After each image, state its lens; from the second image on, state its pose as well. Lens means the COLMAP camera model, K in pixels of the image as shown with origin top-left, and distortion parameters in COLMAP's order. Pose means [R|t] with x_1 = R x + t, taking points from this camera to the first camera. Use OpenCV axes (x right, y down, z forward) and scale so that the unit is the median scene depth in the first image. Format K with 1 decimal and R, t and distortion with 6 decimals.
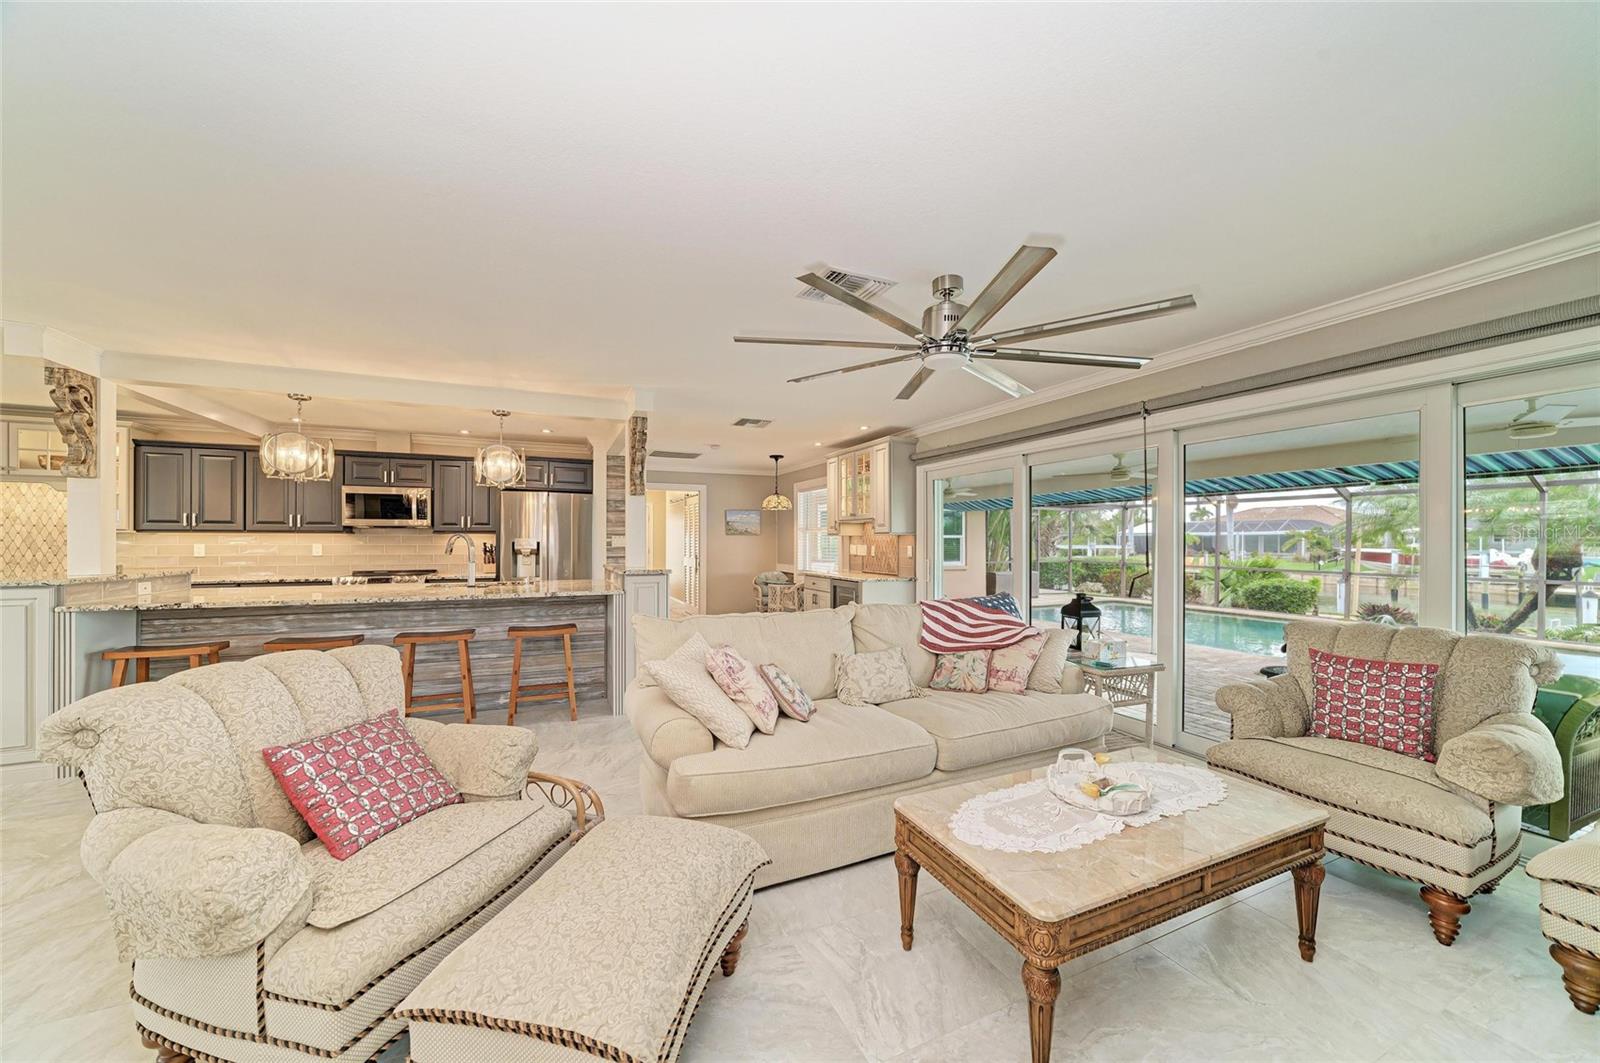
lens RADIAL K [[563.7, 0, 813.0], [0, 563.7, 546.2], [0, 0, 1]] dist [-0.011446, 0.000125]
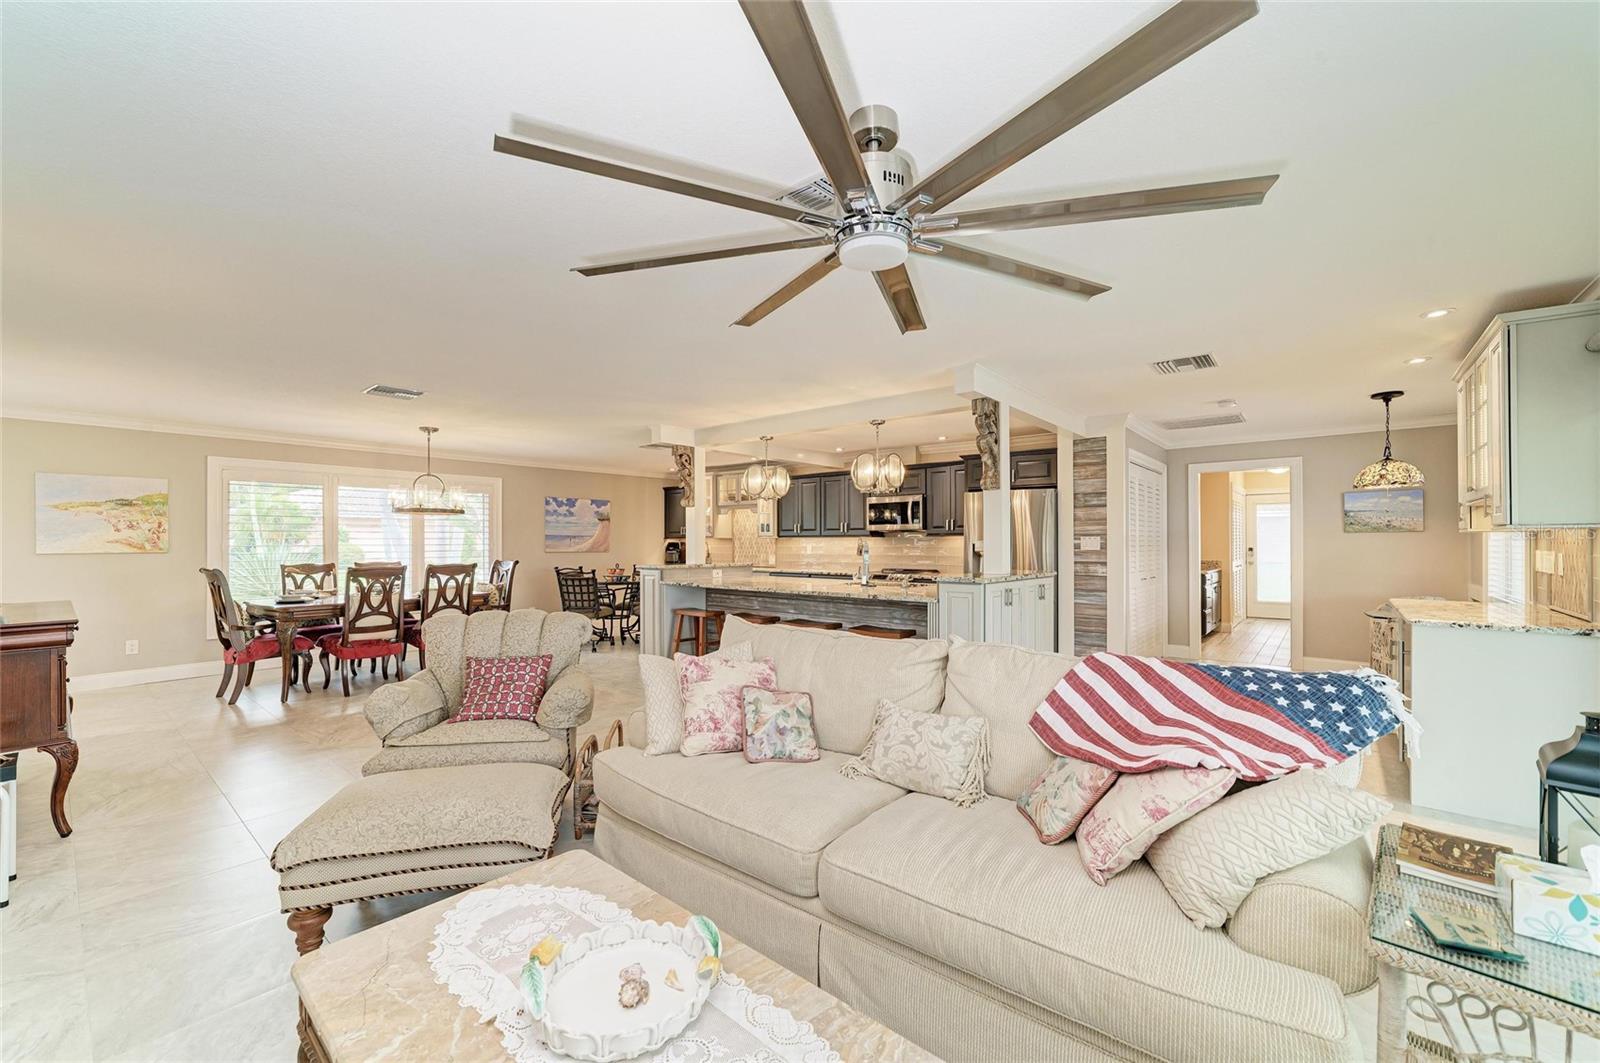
lens RADIAL K [[642.1, 0, 808.2], [0, 642.1, 540.9], [0, 0, 1]] dist [0.001534, 0.000299]
pose [[0.440347, -0.004439, -0.897817, 0.379655], [-0.005671, 0.999954, -0.007725, -0.003497], [0.897810, 0.008493, 0.440302, 0.284948]]
